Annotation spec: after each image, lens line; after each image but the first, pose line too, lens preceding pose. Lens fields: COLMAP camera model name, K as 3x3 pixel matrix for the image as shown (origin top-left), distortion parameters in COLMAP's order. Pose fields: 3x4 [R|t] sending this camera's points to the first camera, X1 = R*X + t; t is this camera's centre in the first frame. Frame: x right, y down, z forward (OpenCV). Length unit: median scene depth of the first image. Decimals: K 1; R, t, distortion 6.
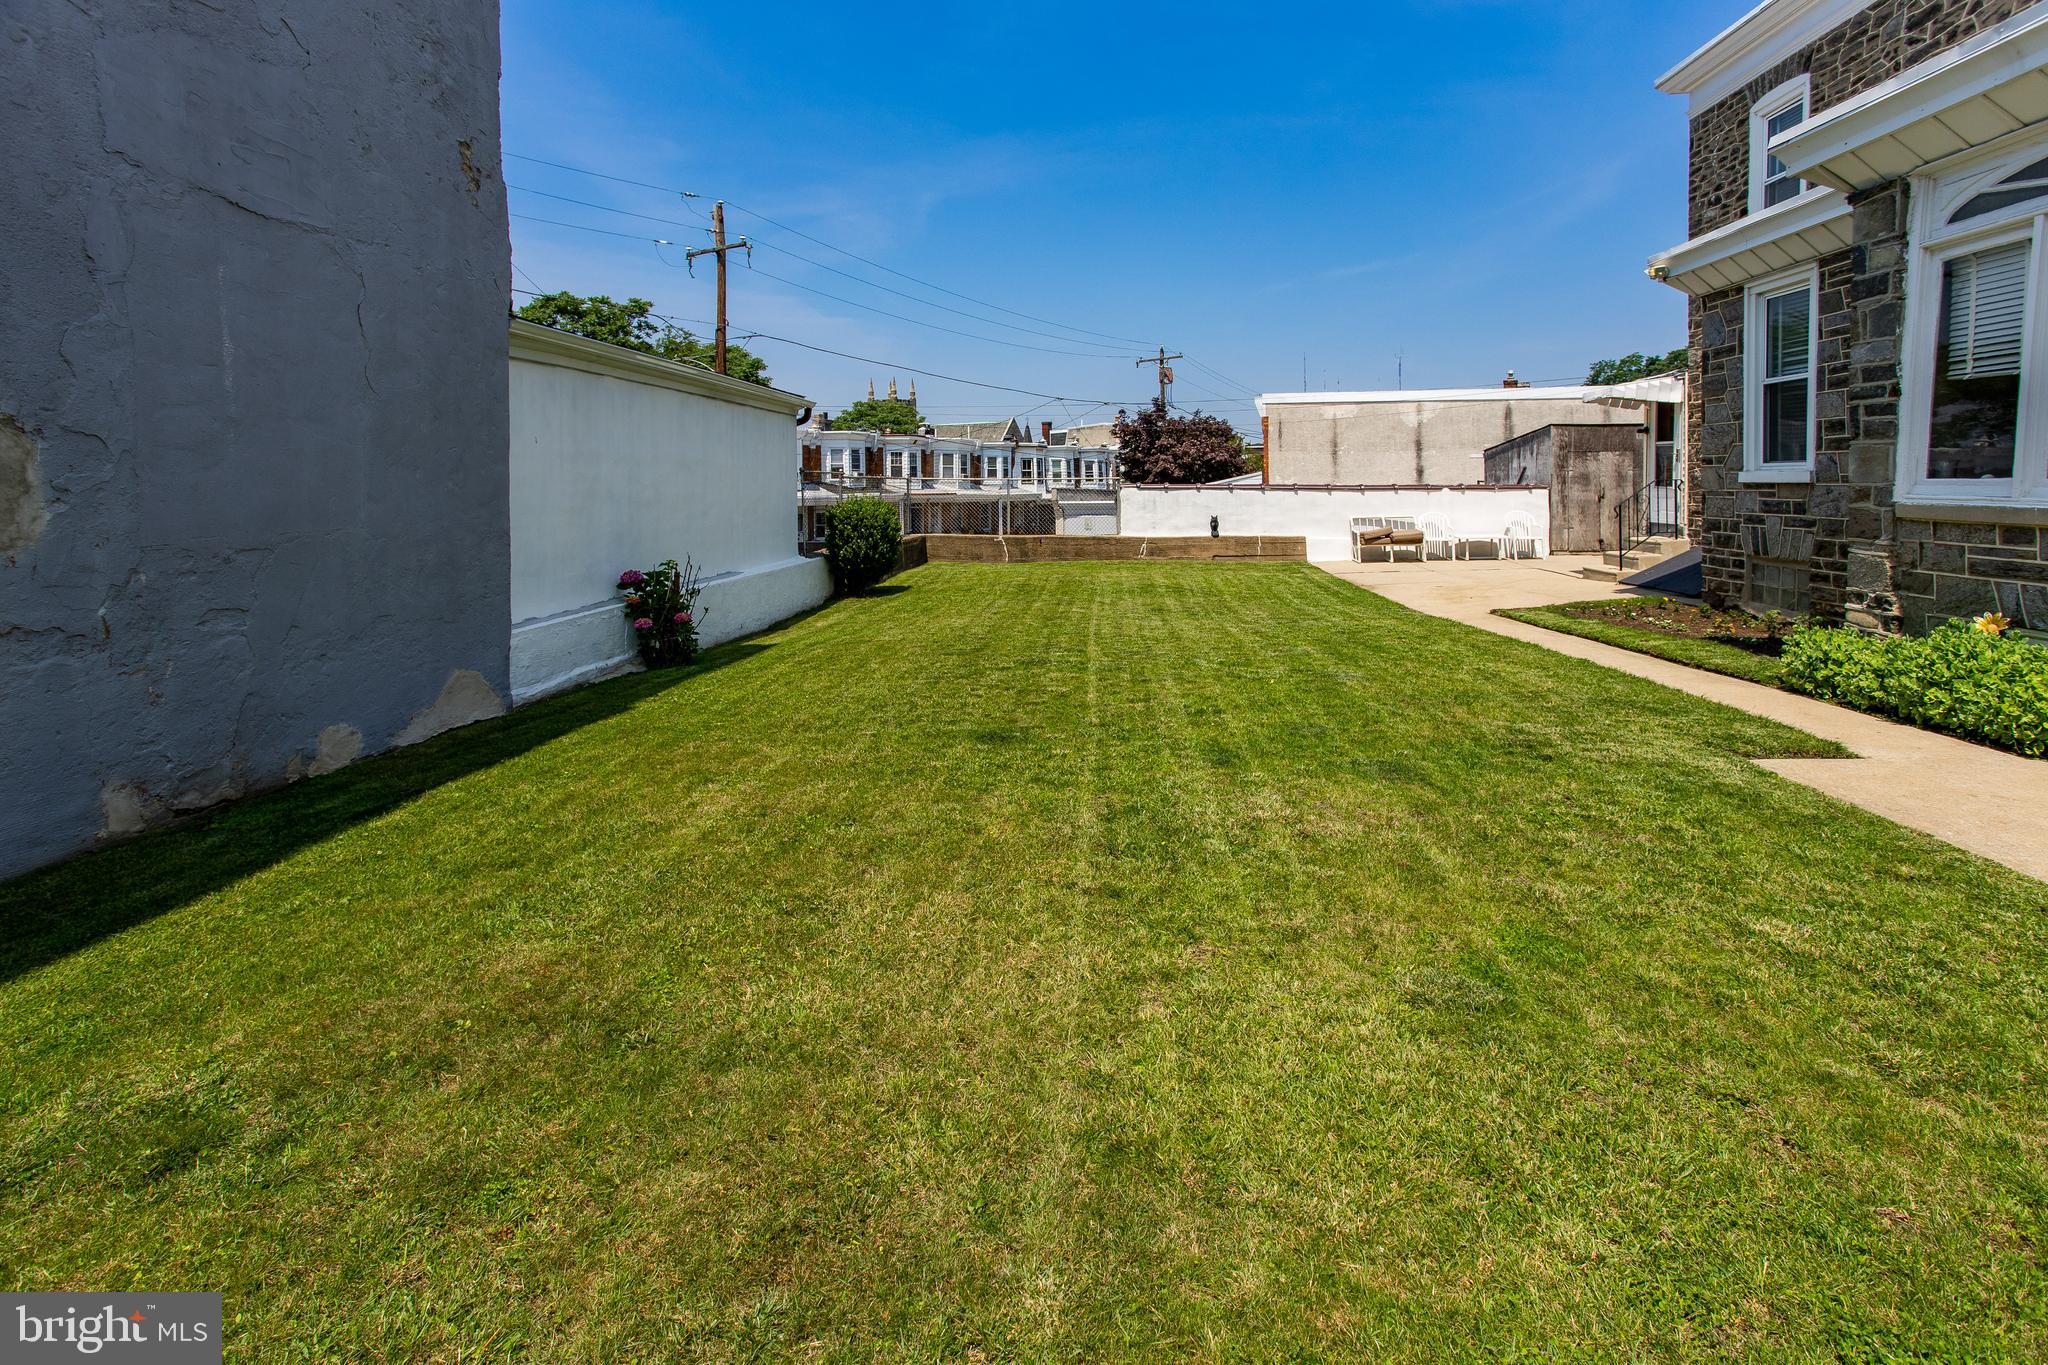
lens RADIAL K [[990.6, 0, 1000.1], [0, 990.6, 506.5], [0, 0, 1]] dist [-0.045180, 0.020021]
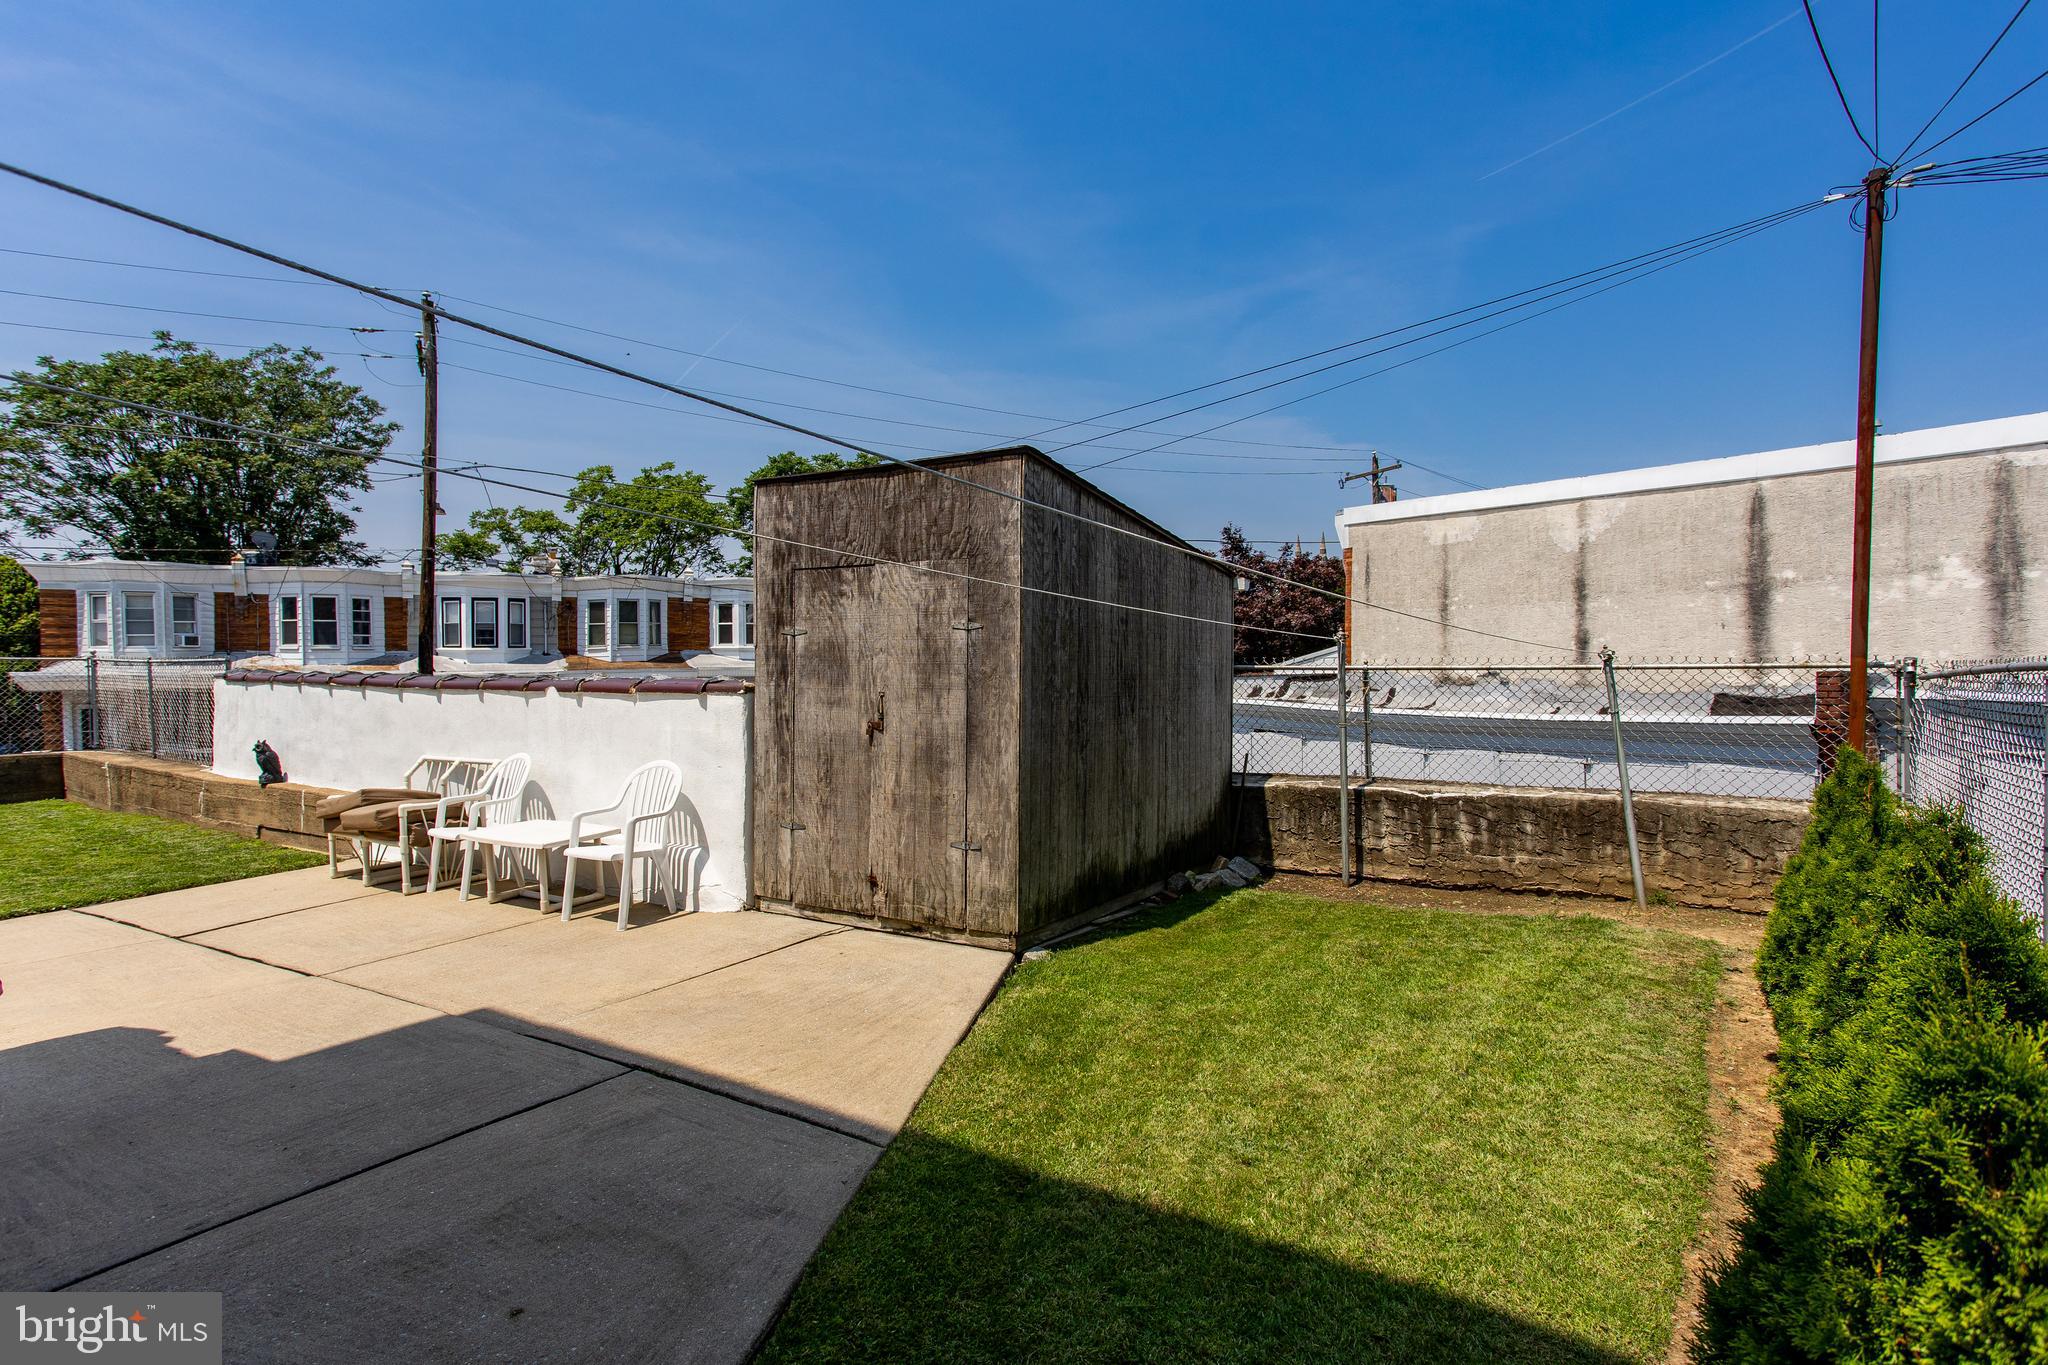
lens RADIAL K [[1055.8, 0, 1032.8], [0, 1055.8, 688.6], [0, 0, 1]] dist [-0.007508, 0.004071]
pose [[0.887707, 0.012858, -0.460229, 0.797676], [-0.011022, 0.999917, 0.006677, -0.023059], [0.460276, -0.000854, 0.887775, 0.749010]]
